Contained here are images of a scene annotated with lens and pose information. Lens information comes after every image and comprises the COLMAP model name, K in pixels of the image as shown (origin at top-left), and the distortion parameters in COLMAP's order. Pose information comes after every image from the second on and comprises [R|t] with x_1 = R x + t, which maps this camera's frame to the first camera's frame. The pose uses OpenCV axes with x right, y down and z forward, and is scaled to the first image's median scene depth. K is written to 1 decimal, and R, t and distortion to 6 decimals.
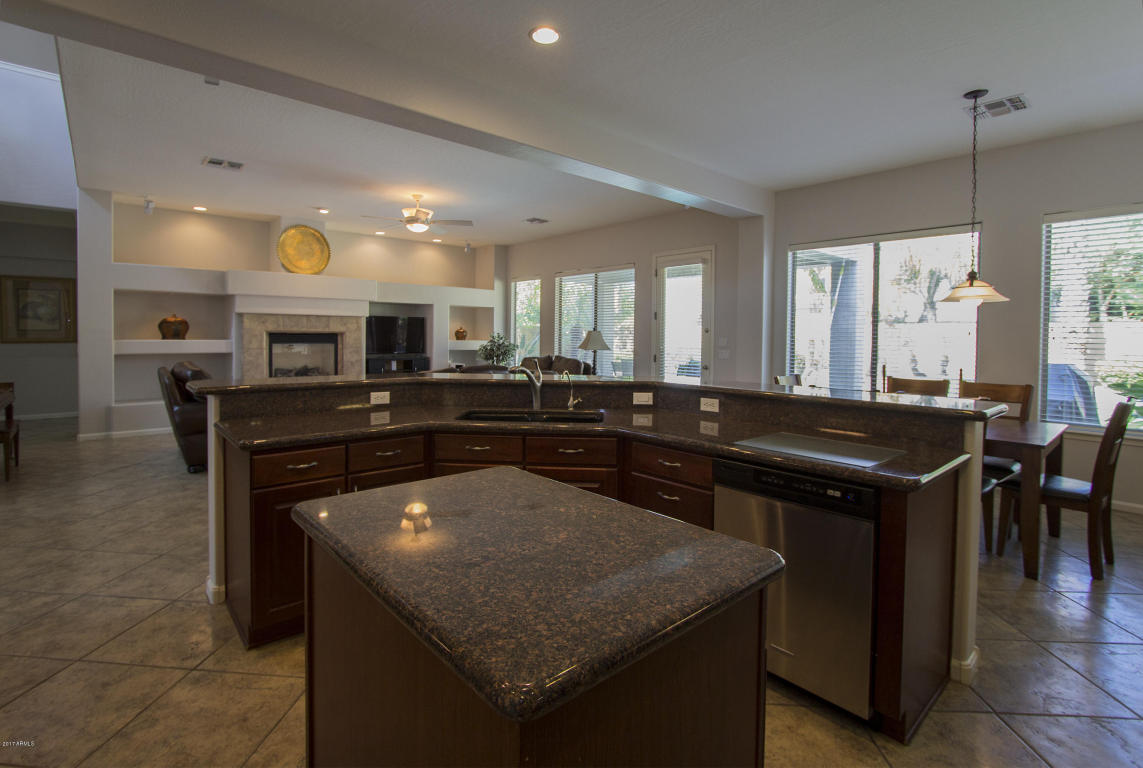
lens RADIAL K [[539.1, 0, 558.3], [0, 539.1, 345.6], [0, 0, 1]] dist [-0.005136, -0.000241]
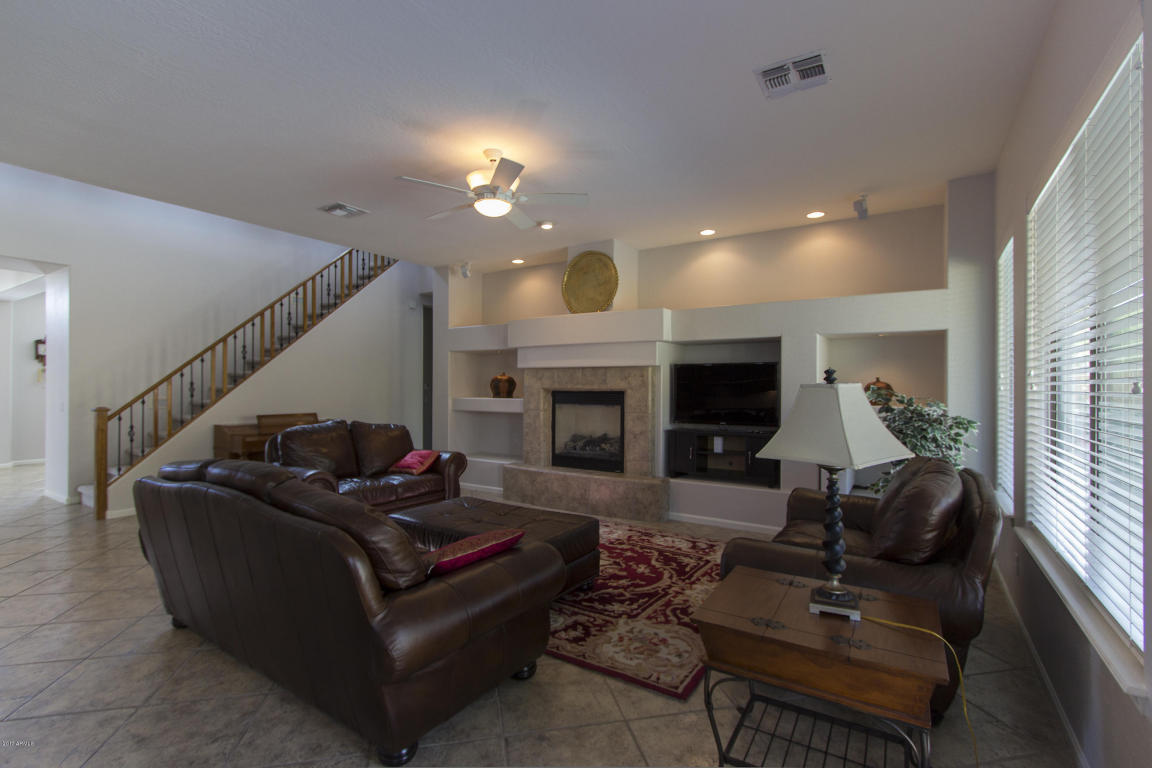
lens RADIAL K [[533.3, 0, 574.6], [0, 533.3, 387.1], [0, 0, 1]] dist [-0.016533, 0.001373]
pose [[0.284521, -0.009814, -0.958620, 0.262539], [-0.020524, 0.999656, -0.016325, -0.016809], [0.958450, 0.024320, 0.284221, 0.802591]]
